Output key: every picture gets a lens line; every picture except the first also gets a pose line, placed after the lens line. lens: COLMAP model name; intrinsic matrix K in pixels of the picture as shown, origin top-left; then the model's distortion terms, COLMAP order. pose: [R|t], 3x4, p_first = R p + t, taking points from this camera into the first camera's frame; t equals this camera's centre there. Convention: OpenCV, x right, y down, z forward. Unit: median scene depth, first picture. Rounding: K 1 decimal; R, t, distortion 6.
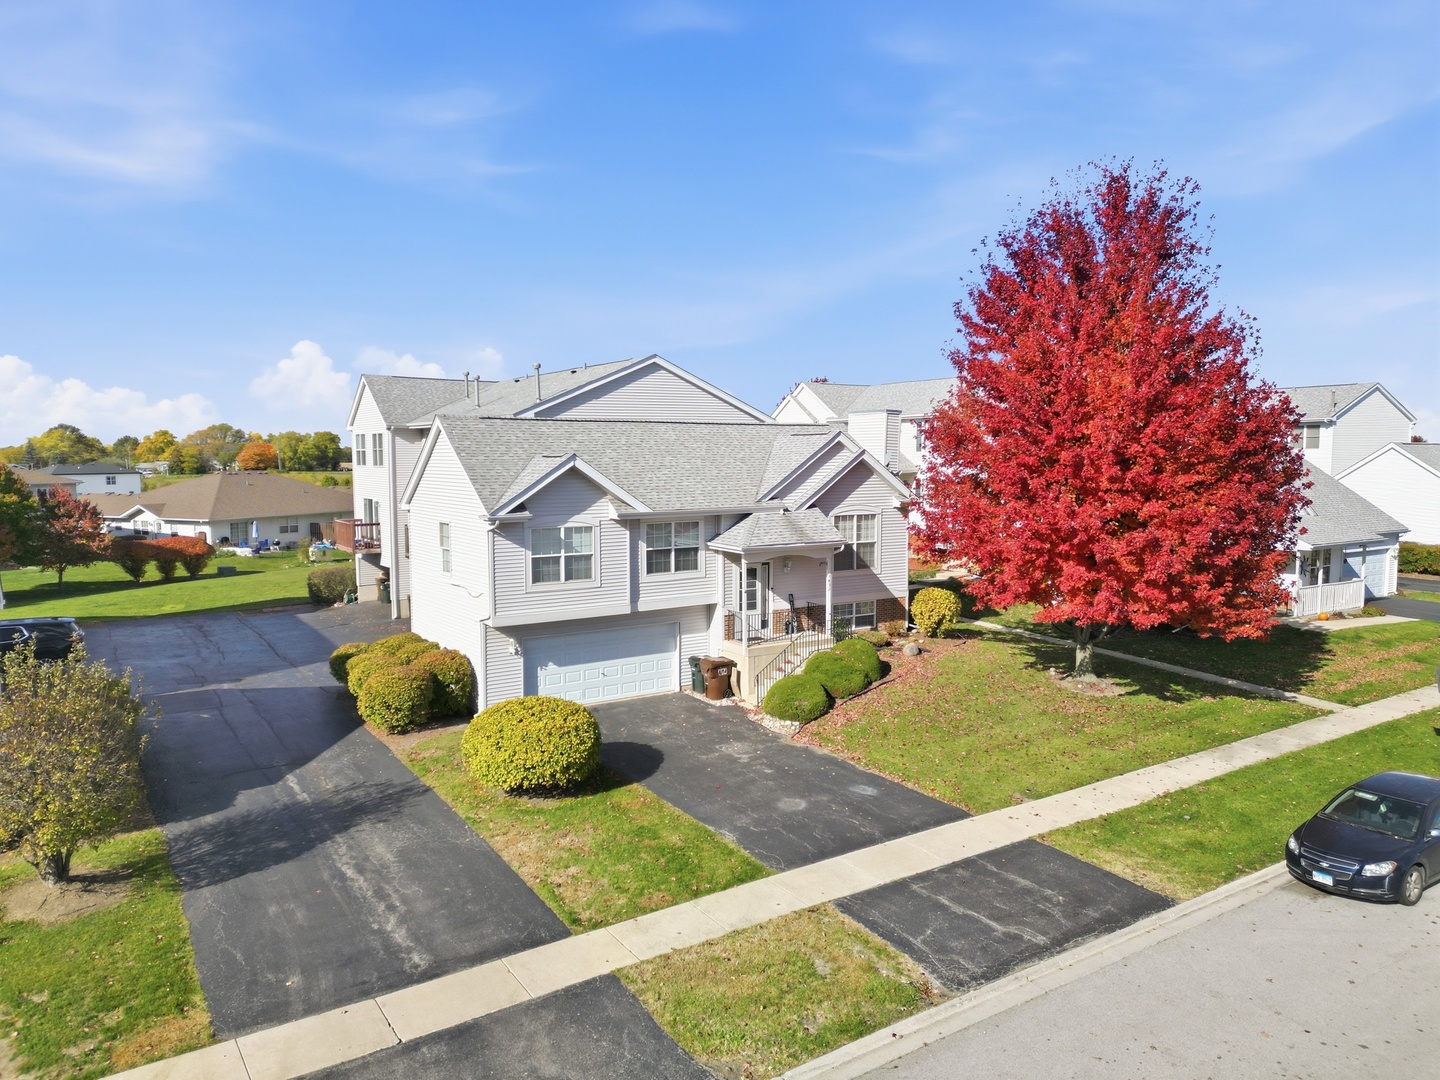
lens RADIAL K [[1003.9, 0, 725.6], [0, 1003.9, 542.6], [0, 0, 1]] dist [0.074880, -0.065028]
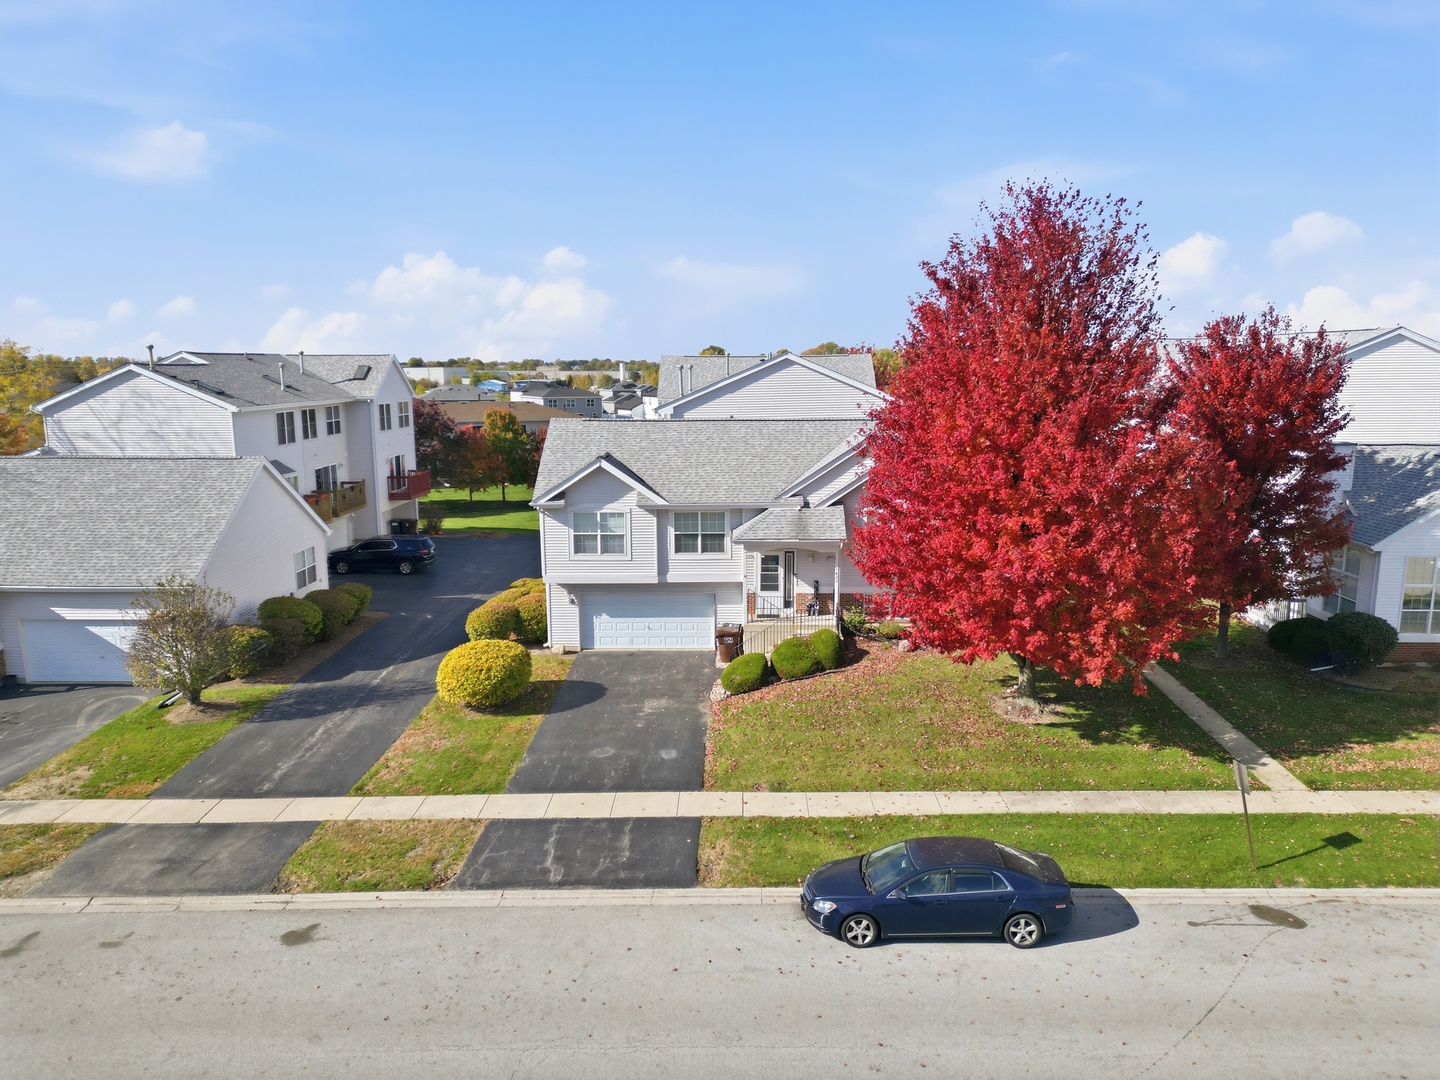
lens RADIAL K [[1003.9, 0, 725.6], [0, 1003.9, 542.6], [0, 0, 1]] dist [0.074880, -0.065028]
pose [[0.829111, 0.098332, -0.550369, 0.700758], [-0.048254, 0.993324, 0.104780, -0.122227], [0.556998, -0.060316, 0.828321, 0.017917]]
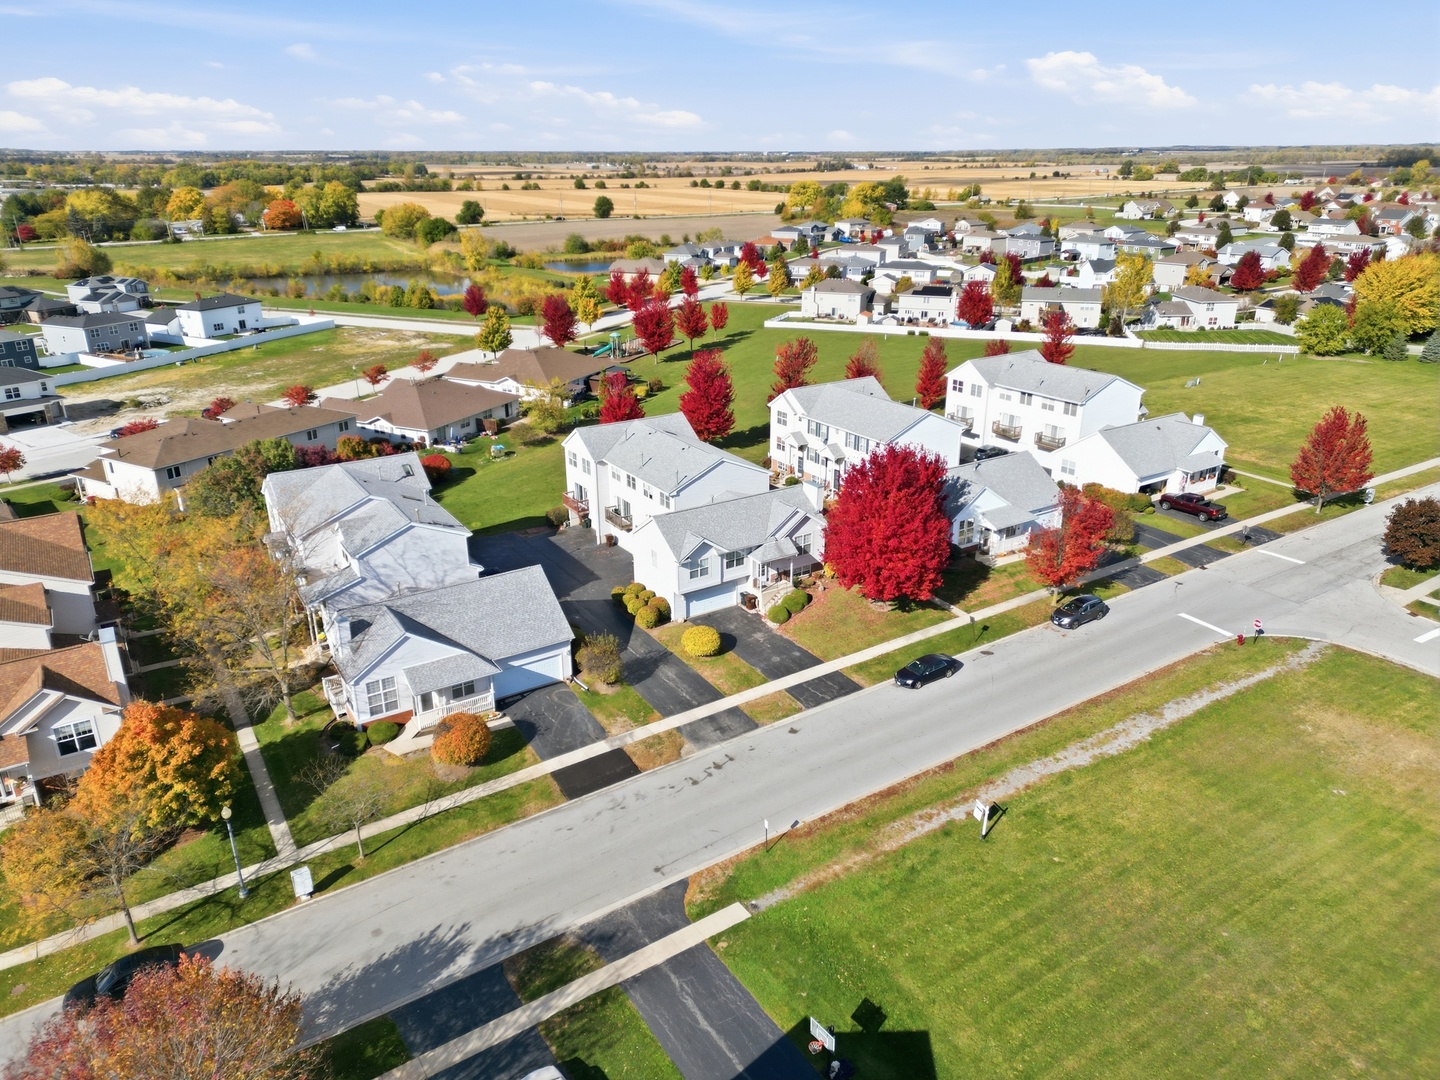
lens RADIAL K [[1003.9, 0, 725.6], [0, 1003.9, 542.6], [0, 0, 1]] dist [0.074880, -0.065028]
pose [[0.999989, -0.000423, 0.004689, -0.101015], [-0.000906, 0.960084, 0.279711, -0.896065], [-0.004620, -0.279712, 0.960073, -1.822823]]
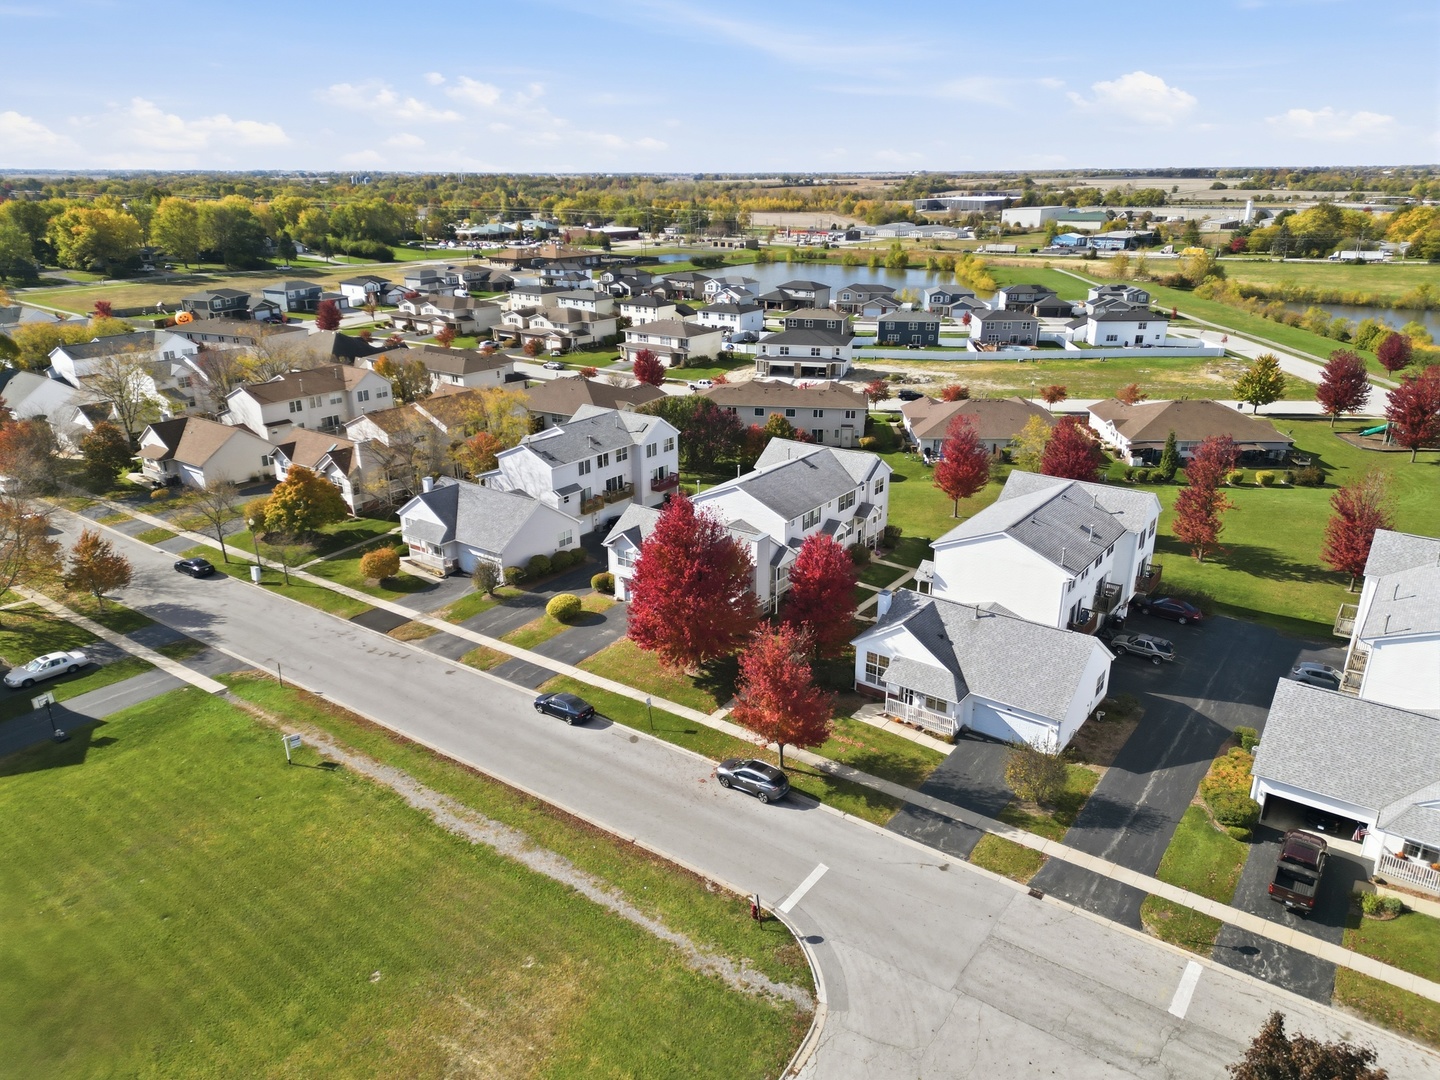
lens RADIAL K [[1003.9, 0, 725.6], [0, 1003.9, 542.6], [0, 0, 1]] dist [0.074880, -0.065028]
pose [[0.357819, 0.327717, -0.874395, 2.838004], [-0.080850, 0.943749, 0.320625, -1.130548], [0.930284, -0.044030, 0.364188, 0.119965]]
